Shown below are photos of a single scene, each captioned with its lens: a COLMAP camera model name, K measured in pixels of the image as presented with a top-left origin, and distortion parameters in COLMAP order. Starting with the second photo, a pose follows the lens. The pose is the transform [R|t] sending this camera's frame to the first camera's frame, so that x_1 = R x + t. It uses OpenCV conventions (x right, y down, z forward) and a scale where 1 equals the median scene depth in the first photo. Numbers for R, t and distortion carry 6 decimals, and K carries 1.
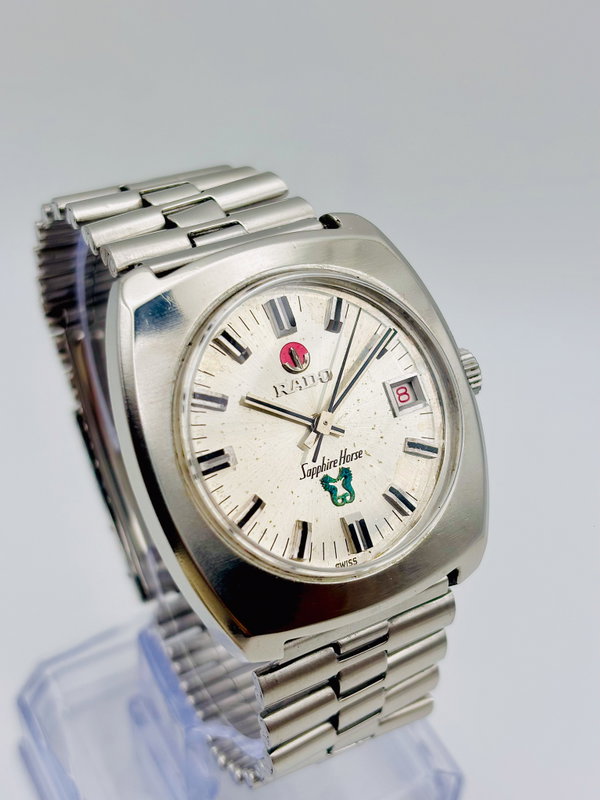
lens RADIAL K [[1218.7, 0, 300.0], [0, 1218.7, 400.0], [0, 0, 1]] dist [0.020085, -0.008957]
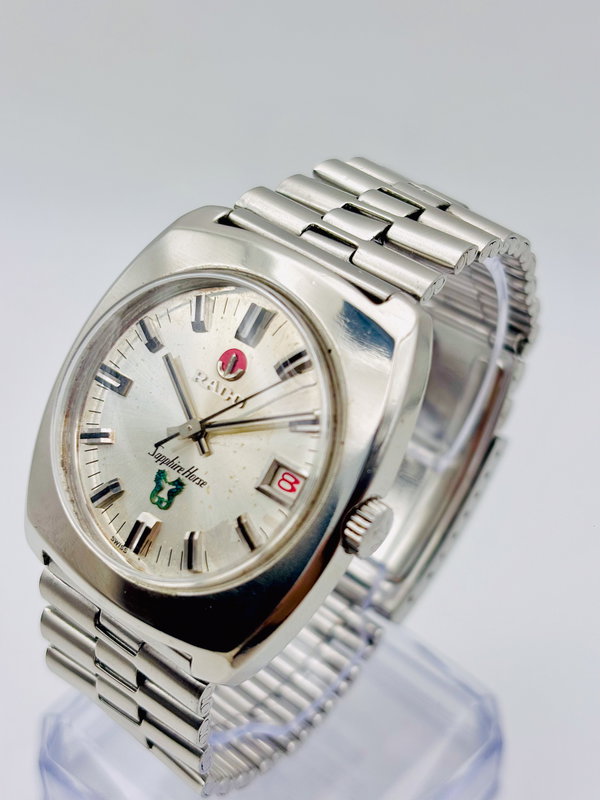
lens RADIAL K [[1218.7, 0, 300.0], [0, 1218.7, 400.0], [0, 0, 1]] dist [0.020085, -0.008957]
pose [[0.361130, 0.599695, -0.714108, 0.715747], [-0.607152, 0.732442, 0.308050, -0.341900], [0.707779, 0.322327, 0.628613, 0.443154]]
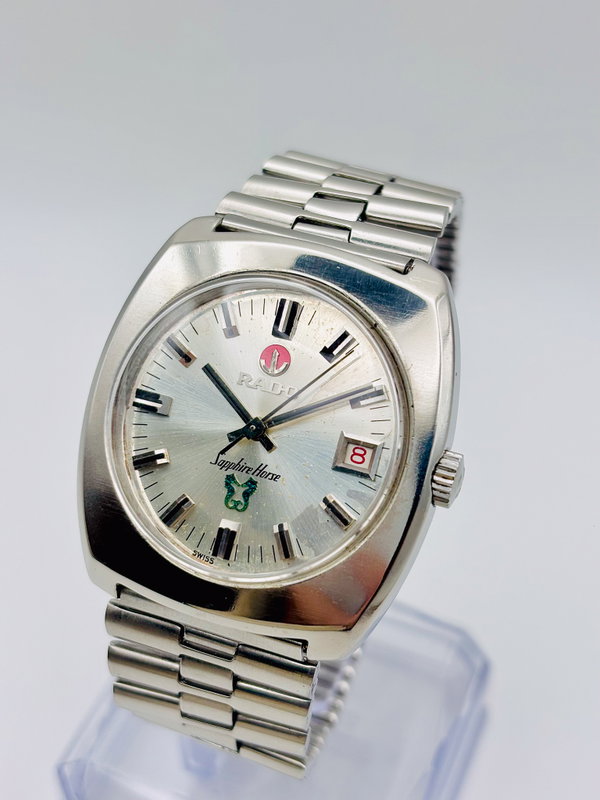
lens RADIAL K [[1218.7, 0, 300.0], [0, 1218.7, 400.0], [0, 0, 1]] dist [0.020085, -0.008957]
pose [[0.643067, 0.485700, -0.592081, 0.616403], [-0.485401, 0.856513, 0.175420, -0.192109], [0.592326, 0.174590, 0.786555, 0.230550]]
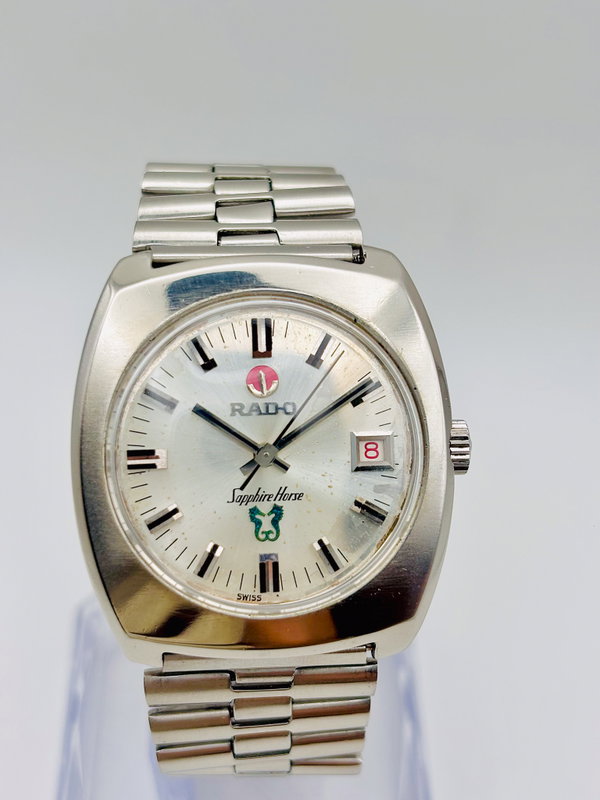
lens RADIAL K [[1218.7, 0, 300.0], [0, 1218.7, 400.0], [0, 0, 1]] dist [0.020085, -0.008957]
pose [[0.902032, 0.286620, -0.322781, 0.341157], [-0.271621, 0.958031, 0.091643, -0.118056], [0.335501, 0.005009, 0.942027, 0.092057]]
